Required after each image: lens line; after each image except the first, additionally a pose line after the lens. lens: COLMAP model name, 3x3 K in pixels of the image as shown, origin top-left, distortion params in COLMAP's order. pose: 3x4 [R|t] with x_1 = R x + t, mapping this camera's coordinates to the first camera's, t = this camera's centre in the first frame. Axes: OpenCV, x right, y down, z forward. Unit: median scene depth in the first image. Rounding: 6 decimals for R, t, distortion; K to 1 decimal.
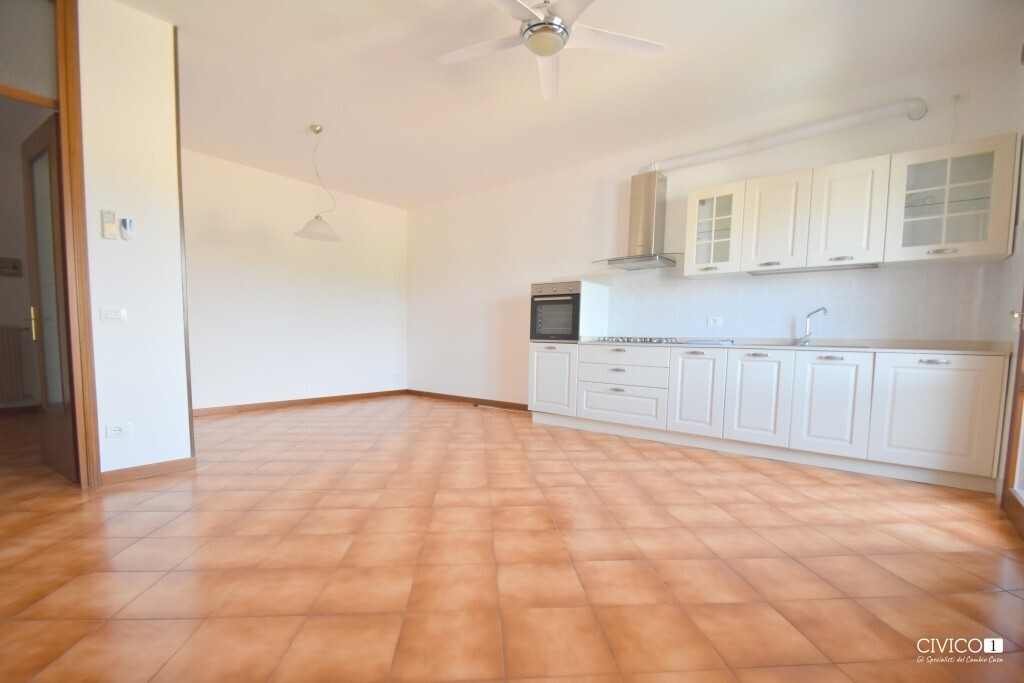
lens RADIAL K [[462.5, 0, 508.0], [0, 462.5, 374.9], [0, 0, 1]] dist [-0.001295, -0.000895]
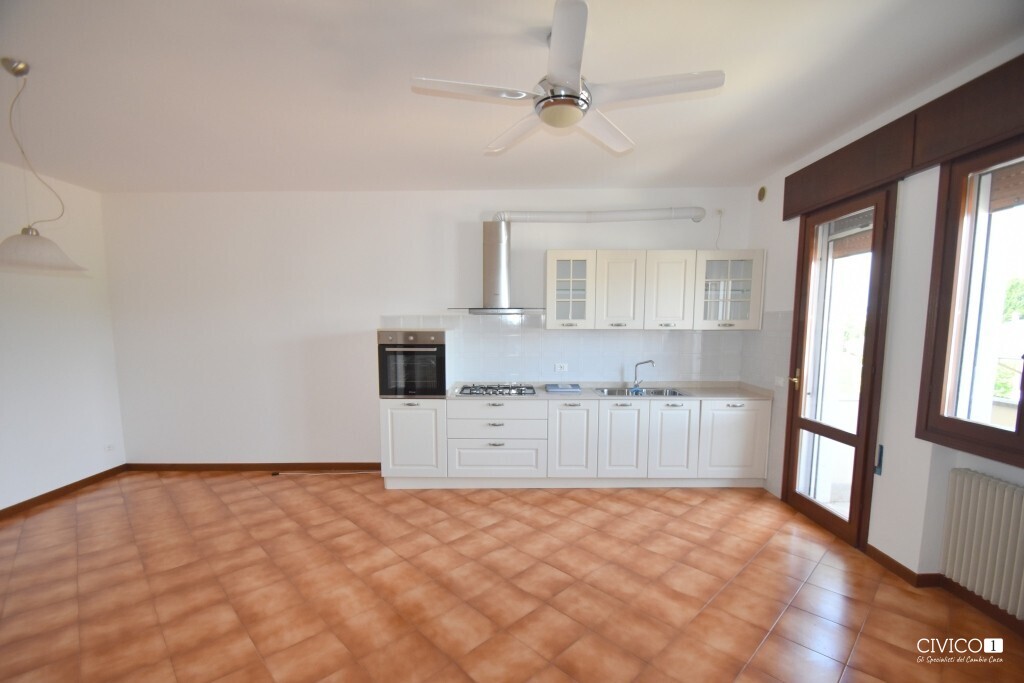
lens RADIAL K [[451.8, 0, 510.8], [0, 451.8, 373.8], [0, 0, 1]] dist [0.012766, -0.015526]
pose [[0.767021, -0.089224, 0.635388, -0.398369], [0.065952, 0.996002, 0.060247, -0.205729], [-0.638223, -0.004306, 0.769839, 0.288044]]
